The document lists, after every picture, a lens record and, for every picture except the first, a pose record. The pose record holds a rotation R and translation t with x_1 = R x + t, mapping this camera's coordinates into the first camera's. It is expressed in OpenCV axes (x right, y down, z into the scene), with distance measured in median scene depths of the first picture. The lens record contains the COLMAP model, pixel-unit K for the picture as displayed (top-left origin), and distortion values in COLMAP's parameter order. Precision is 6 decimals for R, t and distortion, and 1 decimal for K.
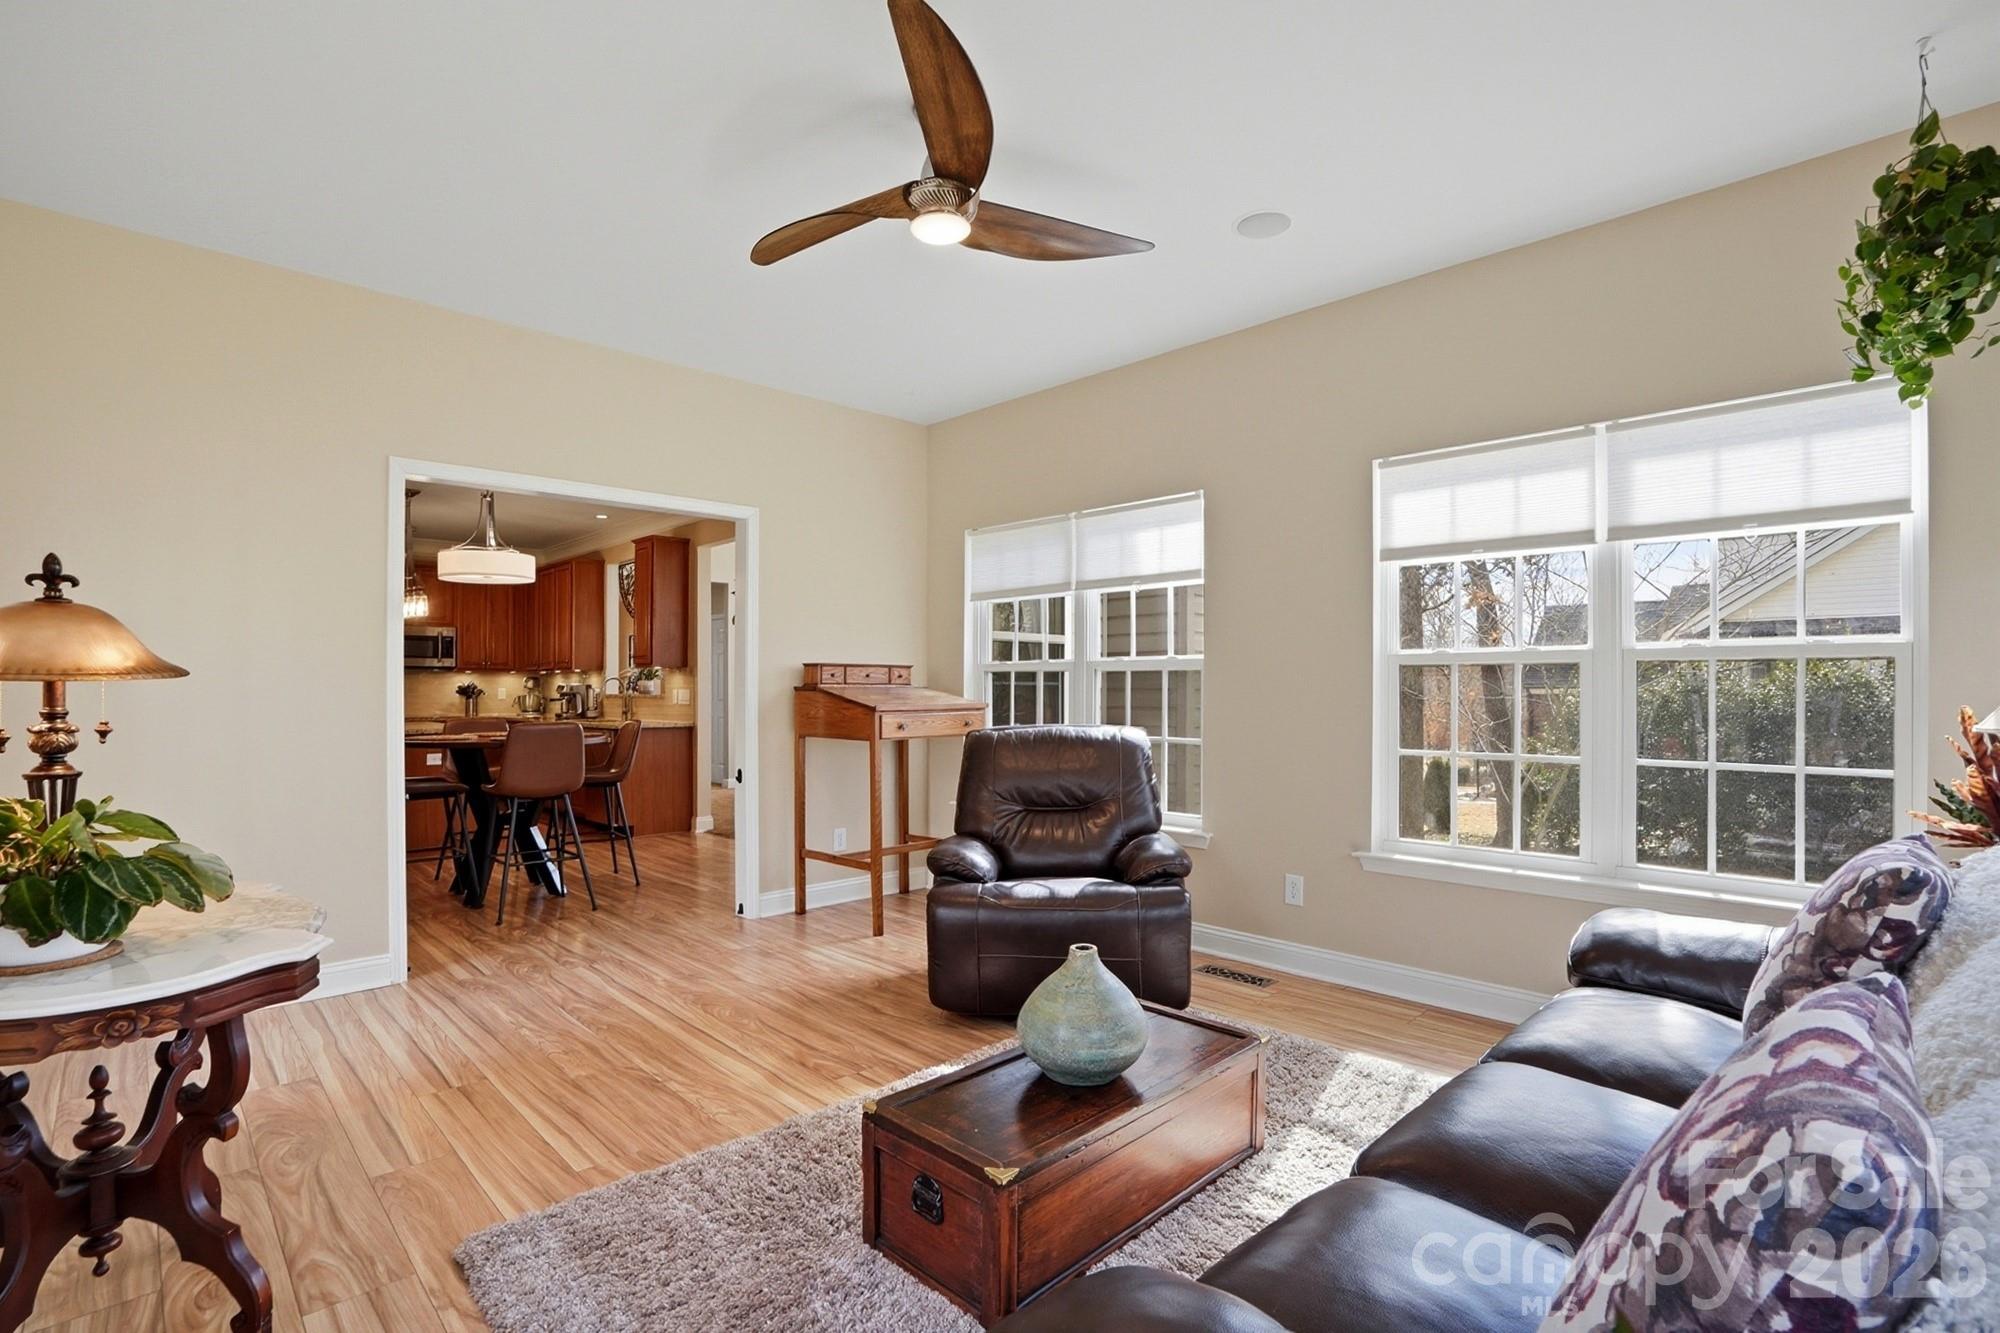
lens RADIAL K [[928.5, 0, 1004.6], [0, 928.5, 675.0], [0, 0, 1]] dist [-0.065890, 0.026205]
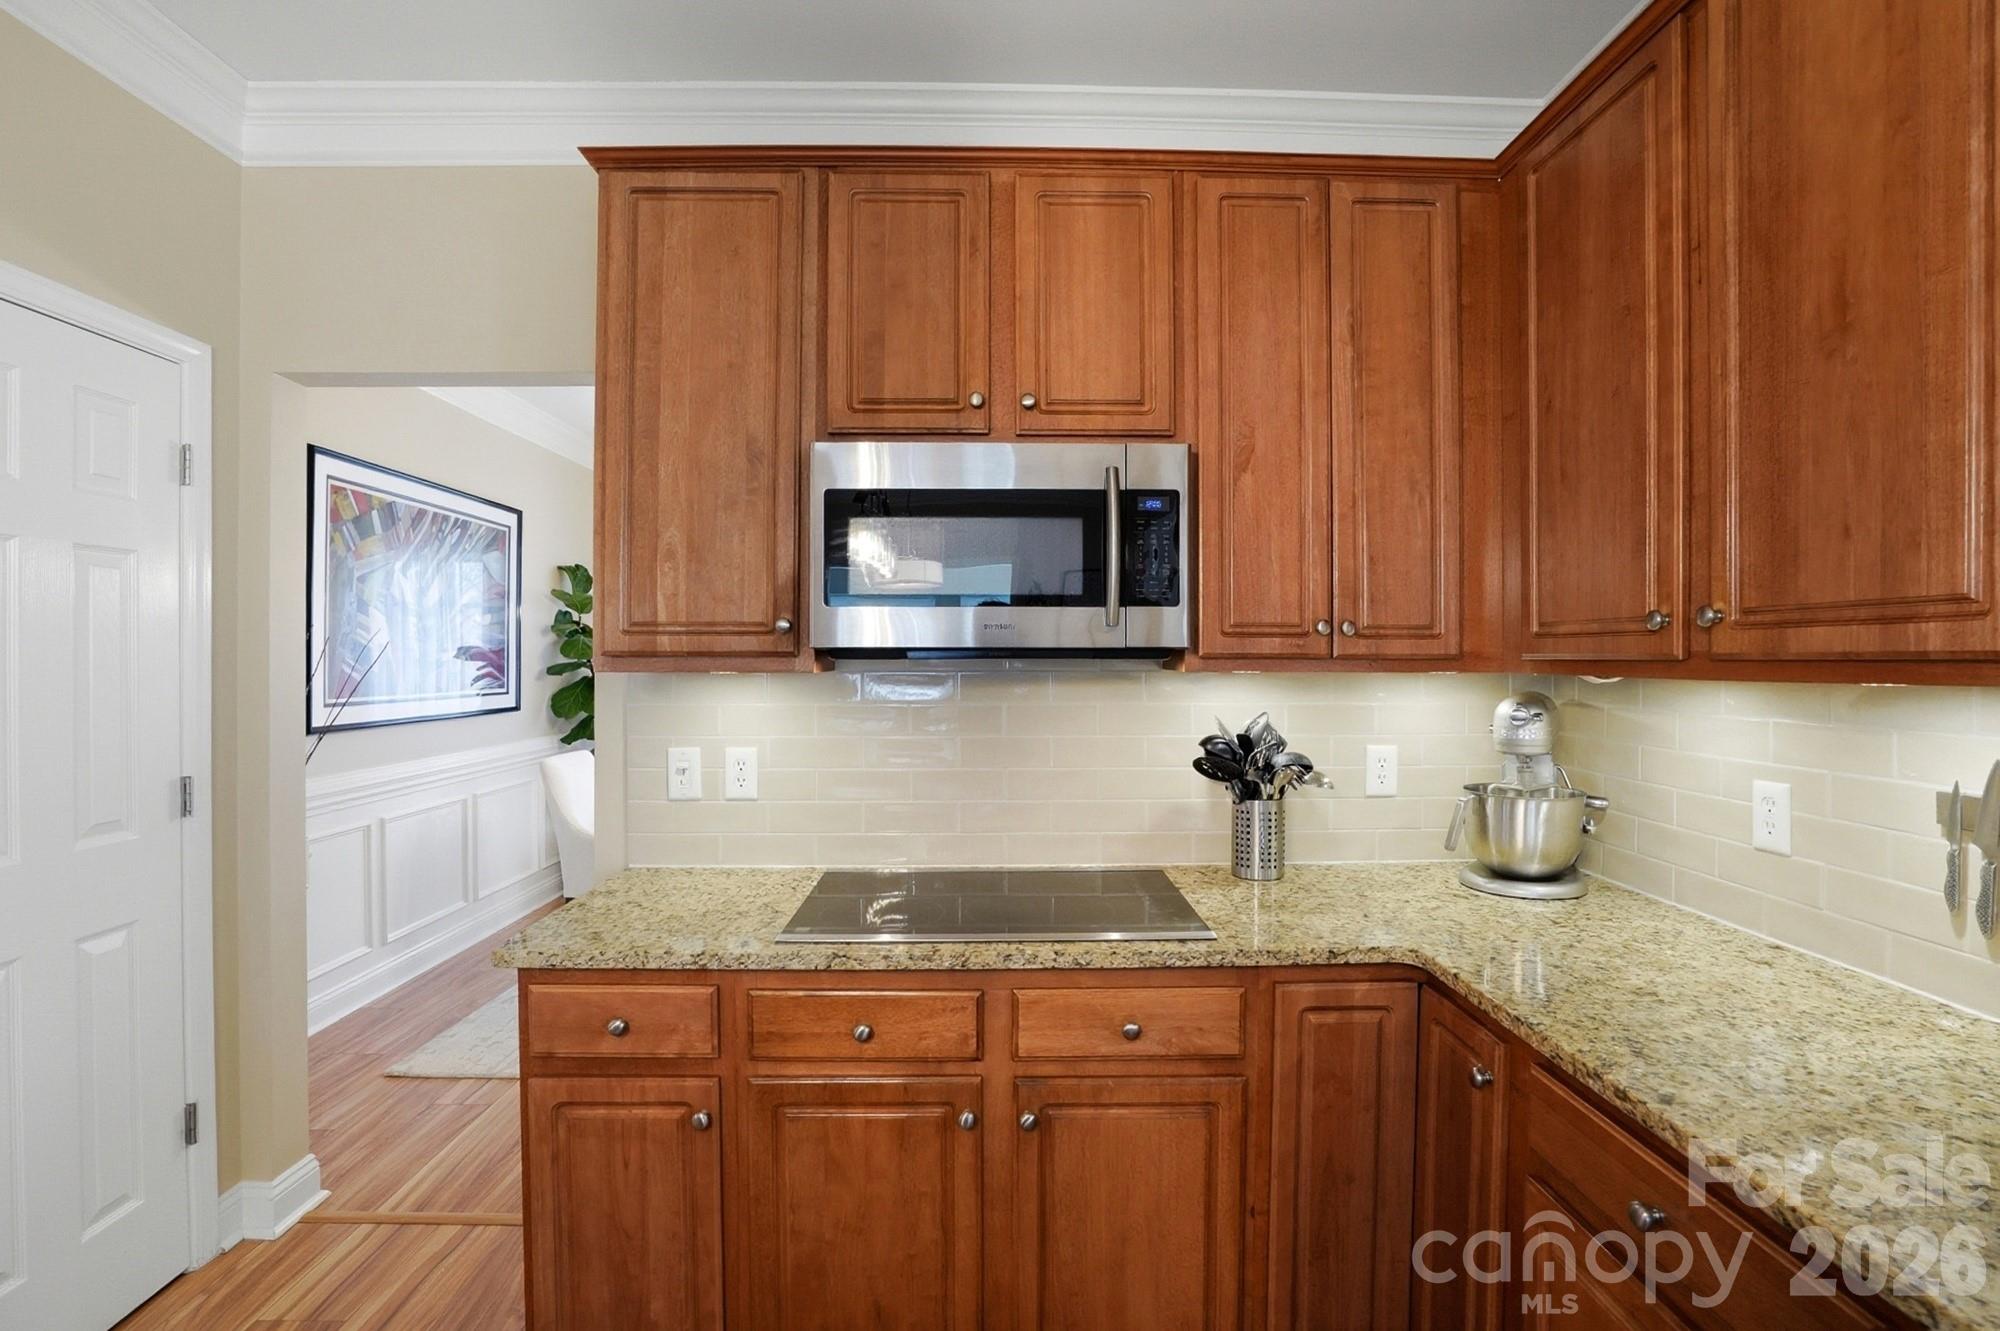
lens RADIAL K [[940.8, 0, 1005.6], [0, 940.8, 665.2], [0, 0, 1]] dist [-0.065289, 0.027574]
pose [[0.729942, 0.011044, -0.683419, -0.538469], [0.003958, 0.999784, 0.020385, -0.010345], [0.683497, -0.017585, 0.729741, 0.898689]]
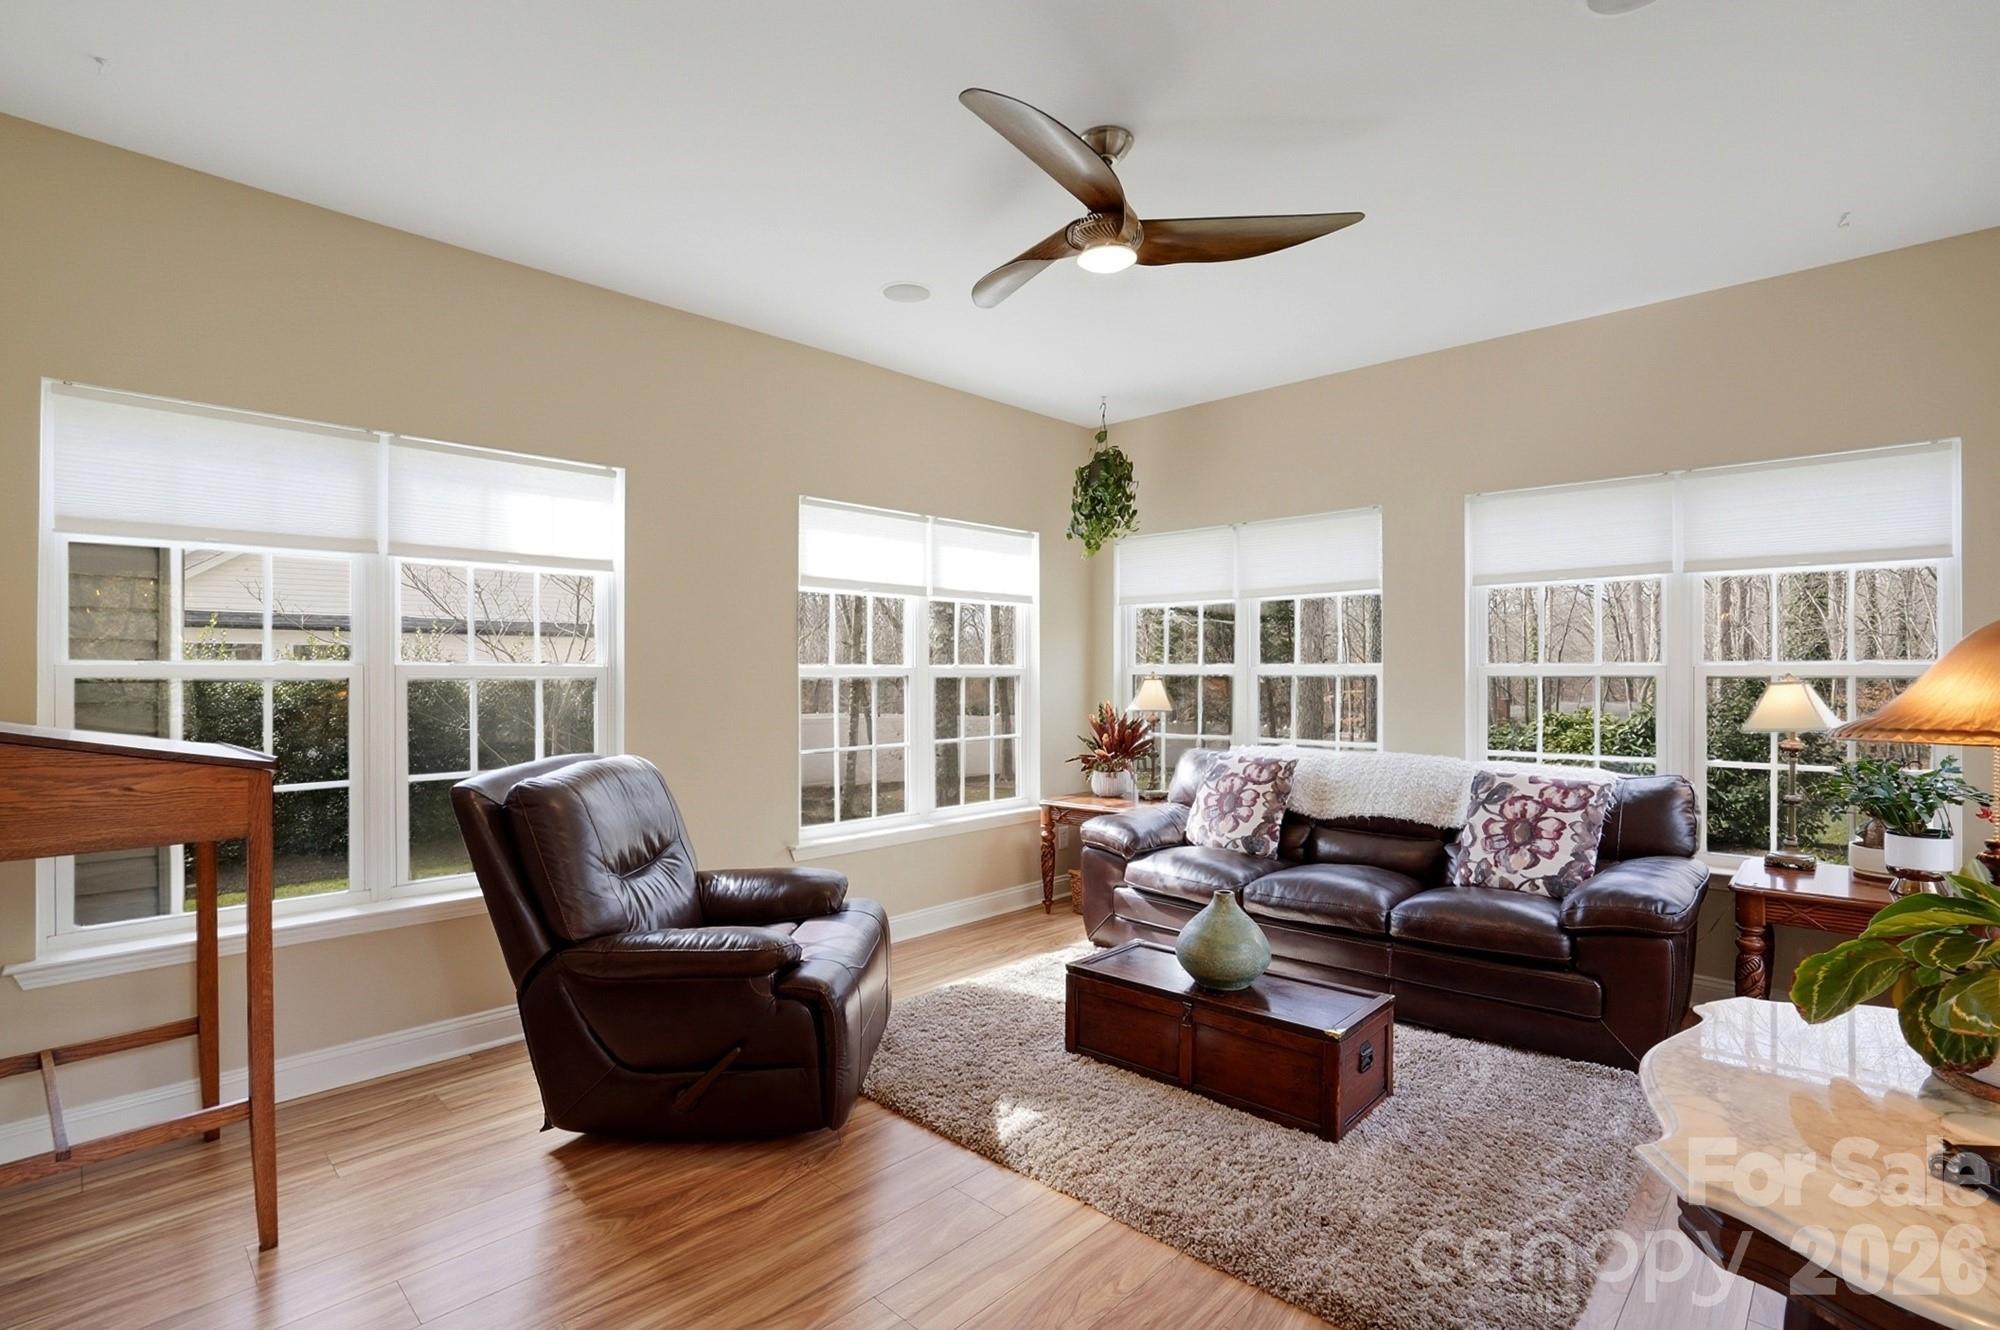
lens RADIAL K [[928.5, 0, 1004.6], [0, 928.5, 673.5], [0, 0, 1]] dist [-0.065890, 0.026205]
pose [[-0.035362, 0.005348, 0.999360, -0.305299], [-0.007610, 0.999955, -0.005620, -0.004644], [-0.999346, -0.007804, -0.035320, 0.326039]]
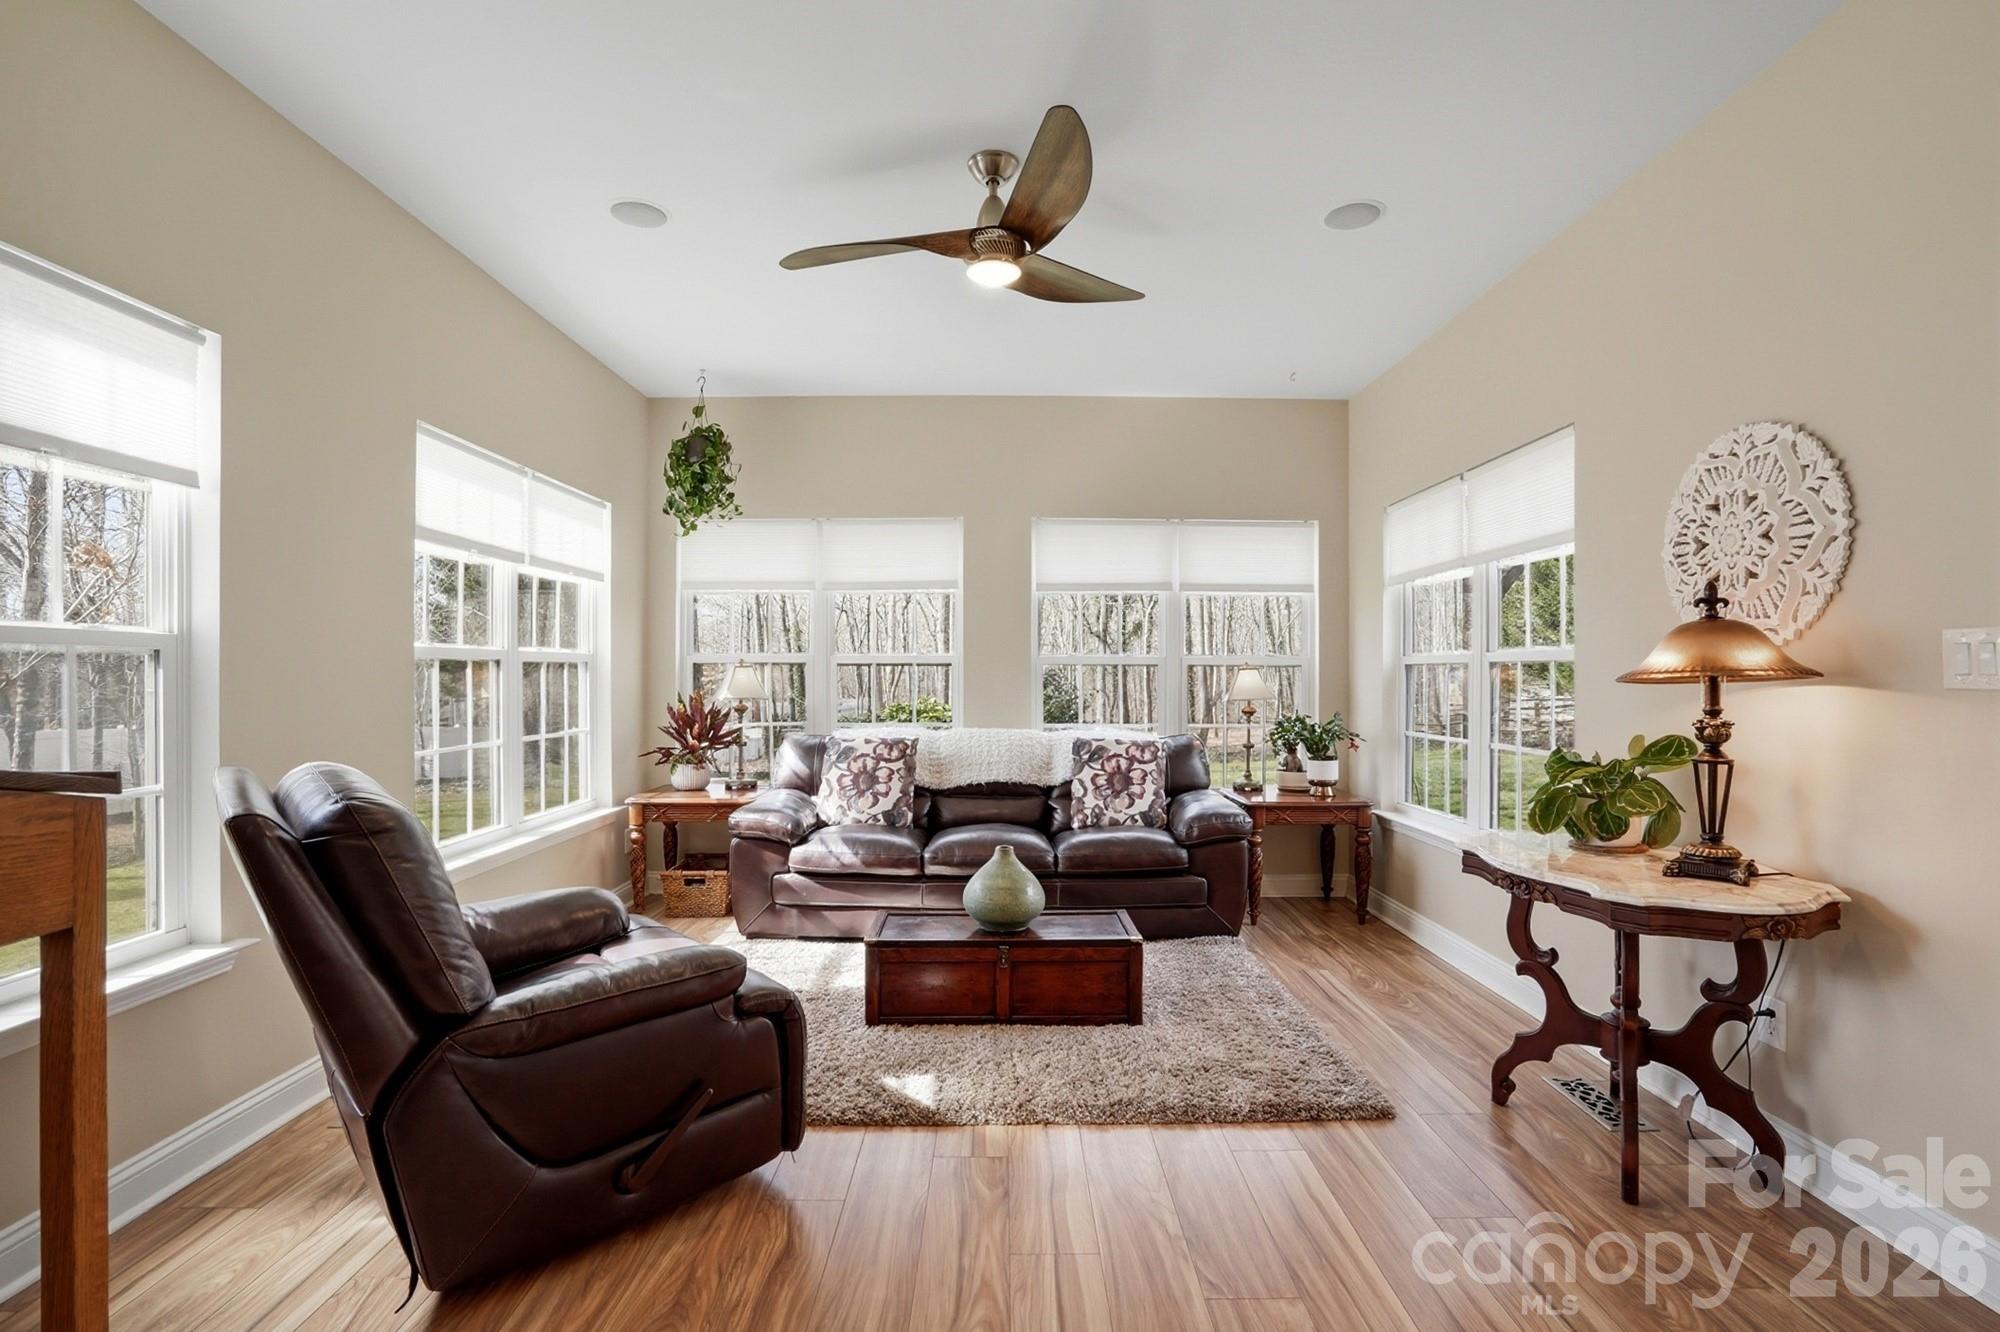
lens RADIAL K [[928.5, 0, 1004.6], [0, 928.5, 674.5], [0, 0, 1]] dist [-0.065890, 0.026205]
pose [[-0.716996, 0.002940, 0.697072, -0.242306], [-0.005052, 0.999943, -0.009413, 0.004211], [-0.697059, -0.010271, -0.716940, 0.506237]]
